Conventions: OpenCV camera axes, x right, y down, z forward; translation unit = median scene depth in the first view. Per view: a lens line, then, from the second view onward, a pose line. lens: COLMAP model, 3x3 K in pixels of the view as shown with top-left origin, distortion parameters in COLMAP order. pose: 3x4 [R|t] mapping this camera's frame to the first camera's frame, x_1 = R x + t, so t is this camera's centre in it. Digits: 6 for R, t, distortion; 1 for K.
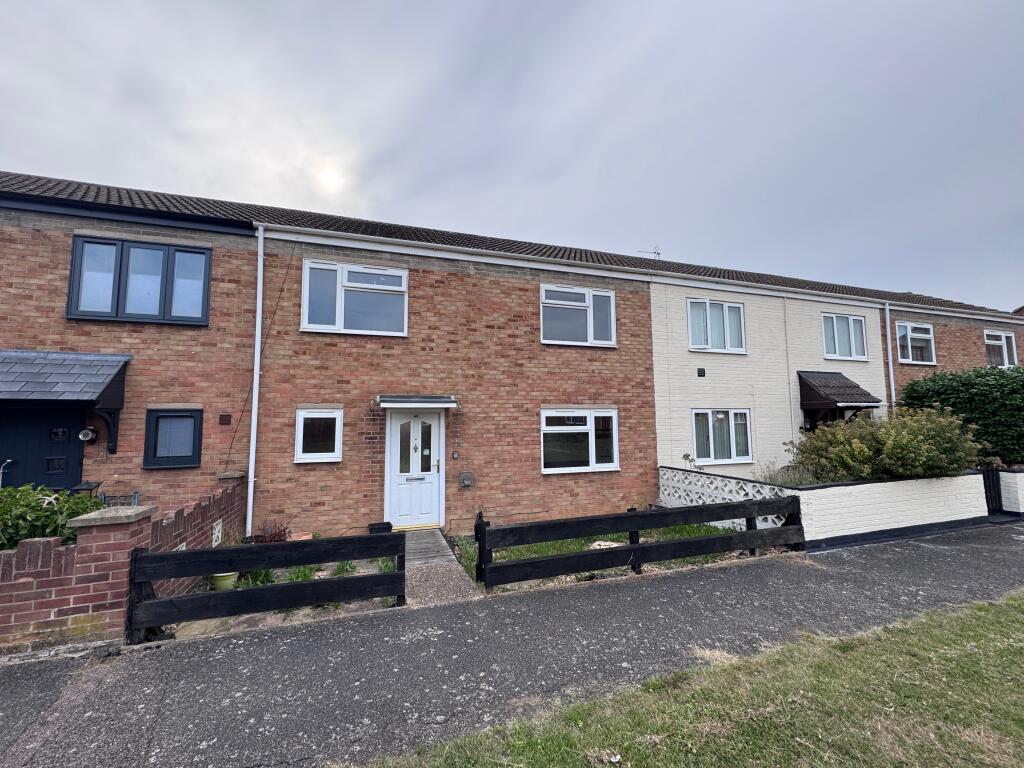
lens RADIAL K [[411.4, 0, 516.5], [0, 411.4, 386.0], [0, 0, 1]] dist [-0.000837, -0.000058]
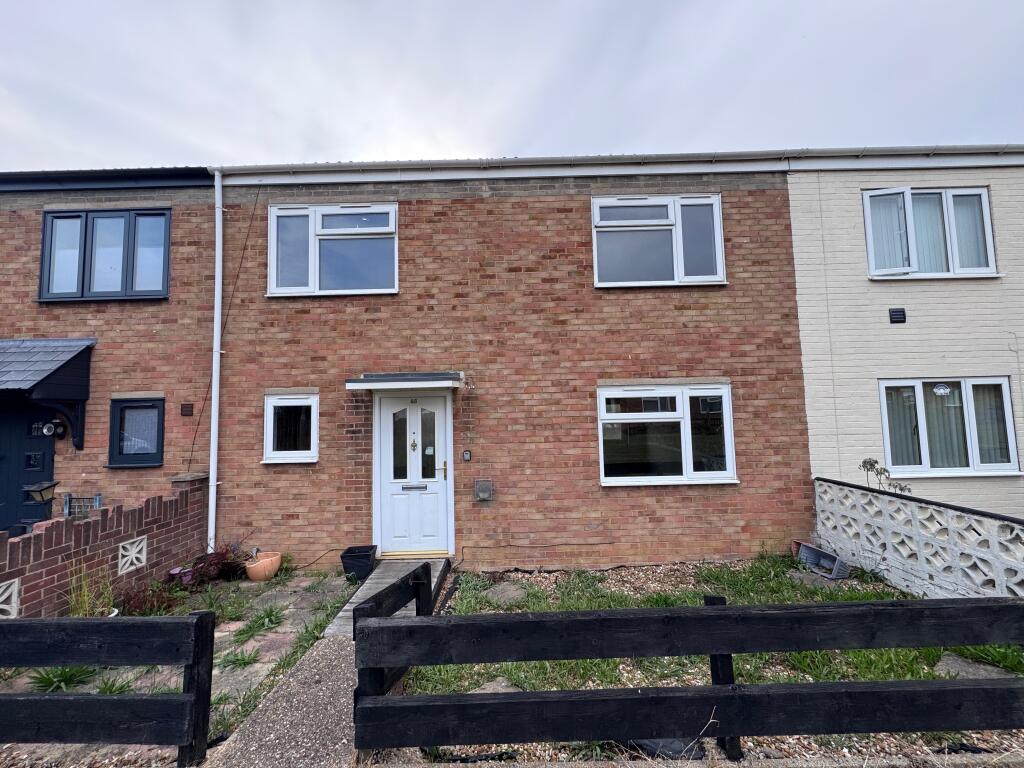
lens RADIAL K [[411.4, 0, 513.0], [0, 411.4, 383.4], [0, 0, 1]] dist [-0.000837, -0.000058]
pose [[0.946792, -0.036590, -0.319759, 0.154768], [0.043069, 0.998985, 0.013210, 0.038791], [0.318951, -0.026279, 0.947407, 0.361421]]
